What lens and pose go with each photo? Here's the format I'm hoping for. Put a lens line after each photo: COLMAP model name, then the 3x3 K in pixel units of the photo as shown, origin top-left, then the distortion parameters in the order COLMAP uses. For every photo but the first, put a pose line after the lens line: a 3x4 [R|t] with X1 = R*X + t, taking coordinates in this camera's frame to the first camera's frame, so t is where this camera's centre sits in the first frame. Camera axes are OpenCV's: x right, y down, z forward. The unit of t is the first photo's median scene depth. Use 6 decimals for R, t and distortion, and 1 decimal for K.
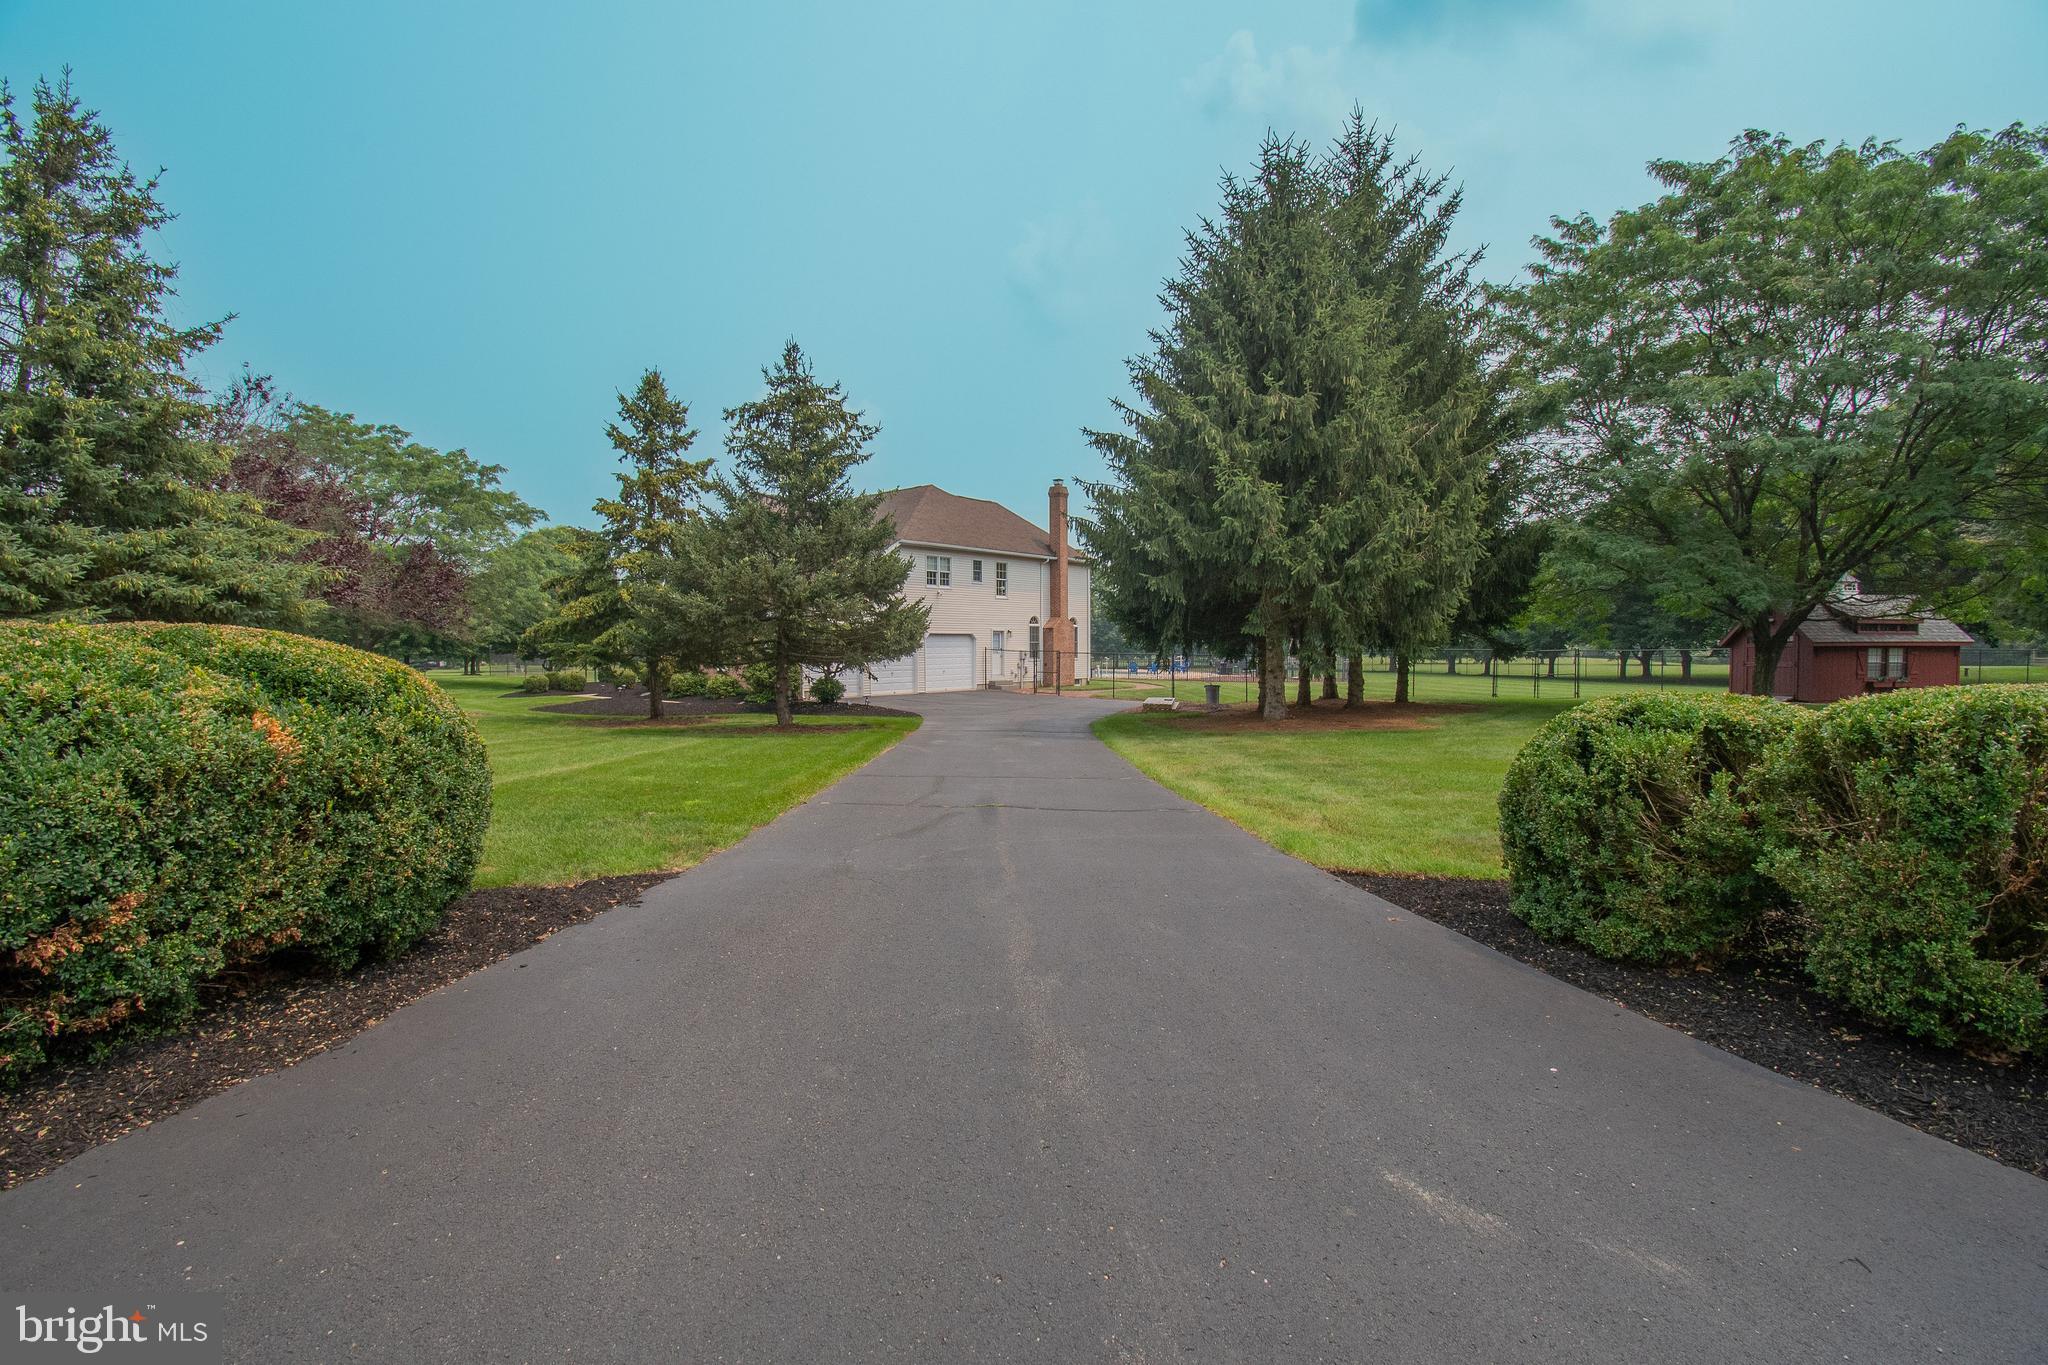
lens RADIAL K [[900.4, 0, 1024.0], [0, 900.4, 682.5], [0, 0, 1]] dist [0.002791, -0.000110]
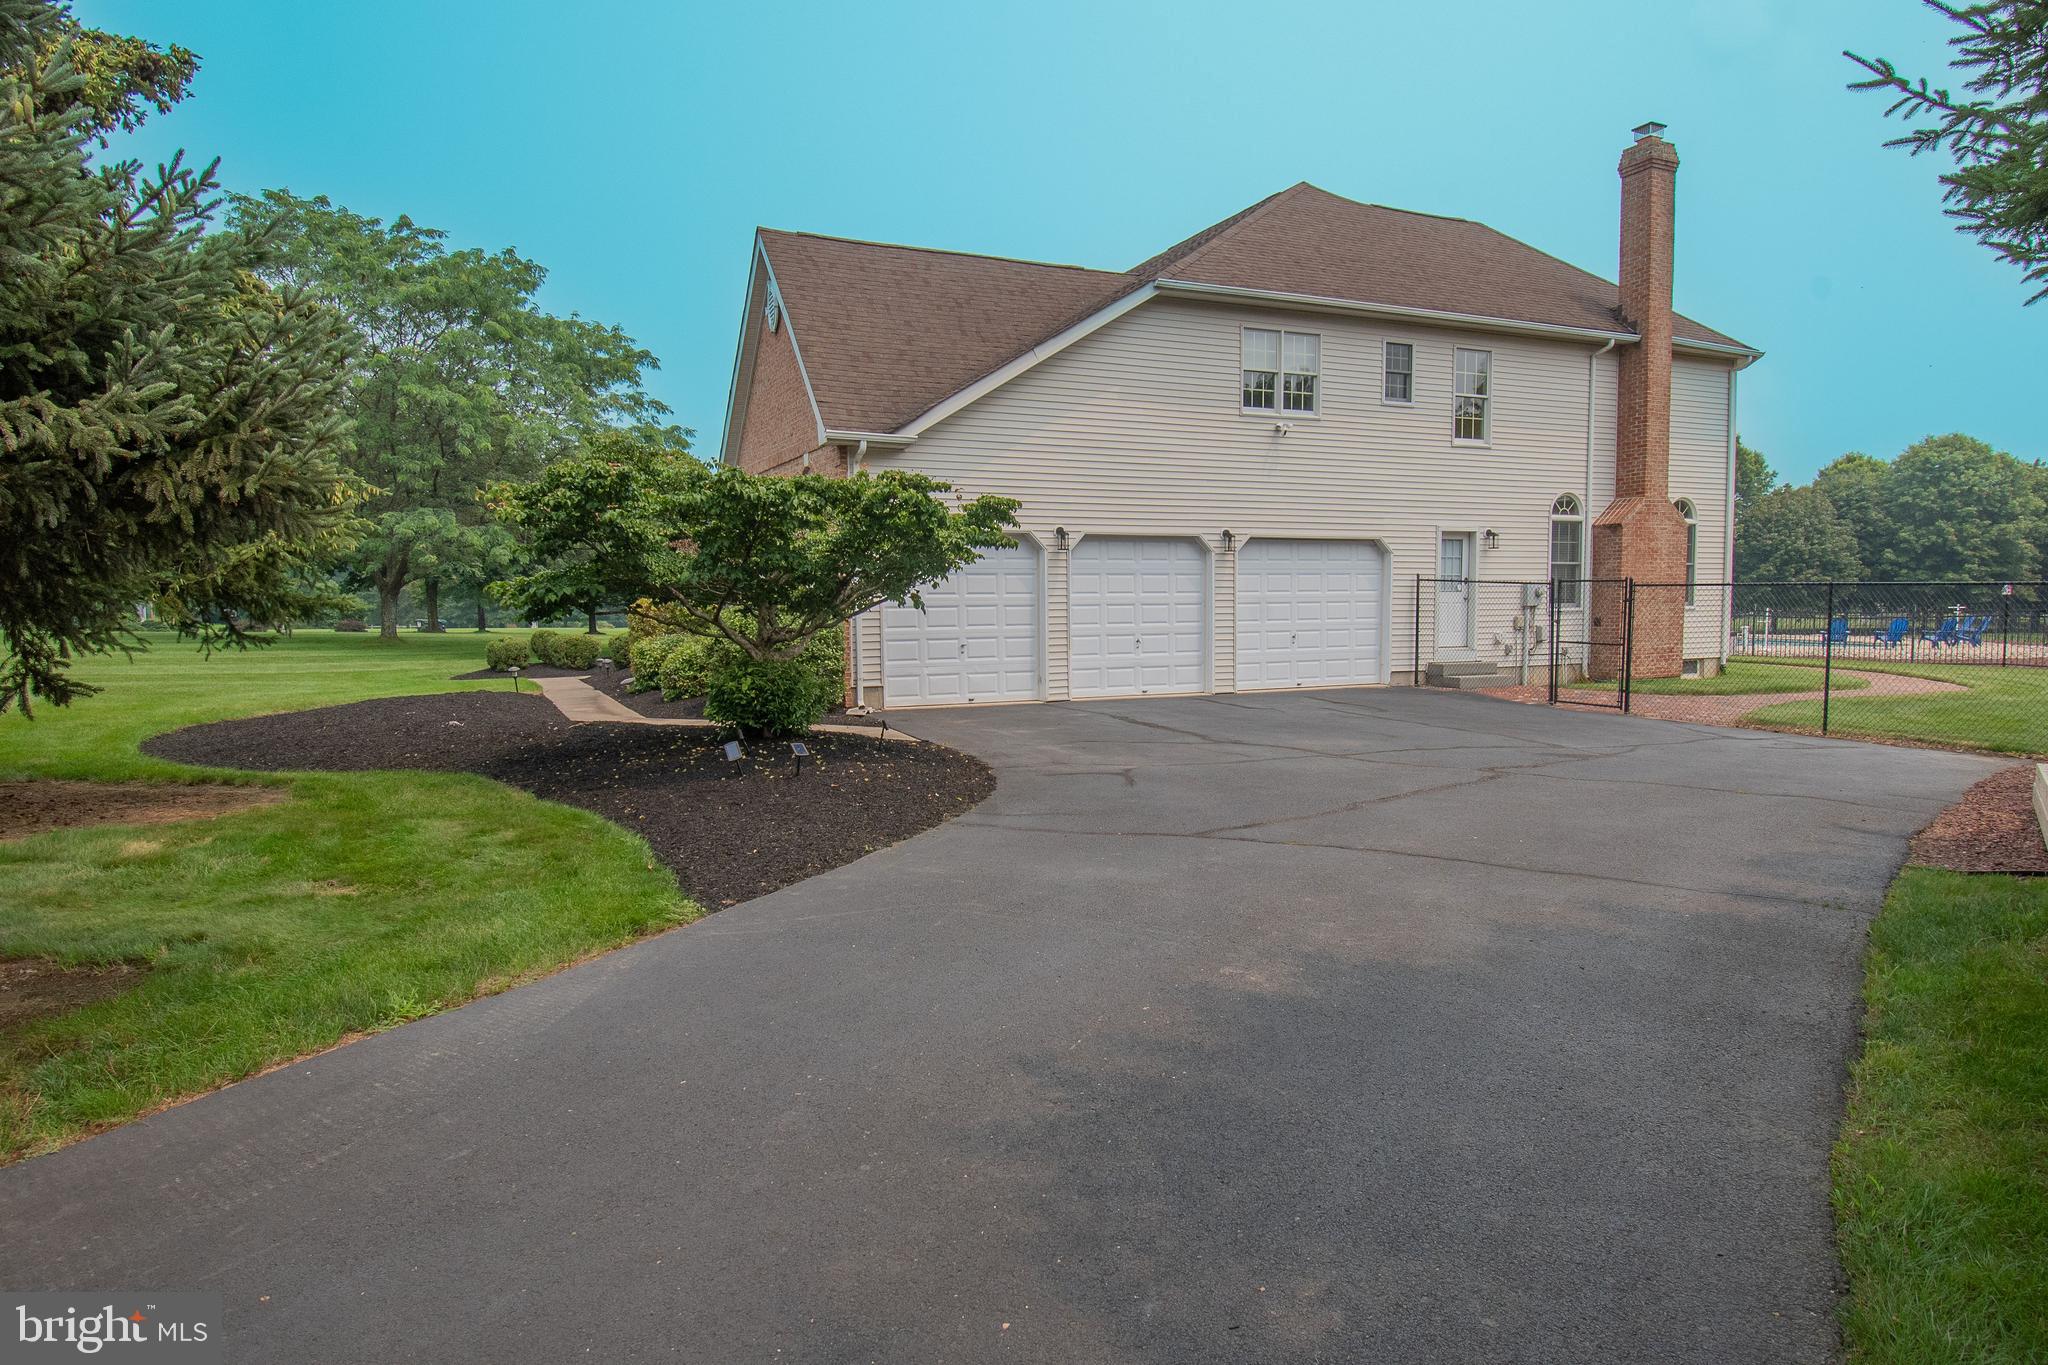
lens RADIAL K [[1215.7, 0, 1024.0], [0, 1215.7, 682.5], [0, 0, 1]] dist [0.003543, -0.017019]
pose [[0.901909, 0.026660, -0.431103, 0.028685], [-0.014052, 0.999376, 0.032404, -0.007476], [0.431698, -0.023167, 0.901721, 0.447922]]
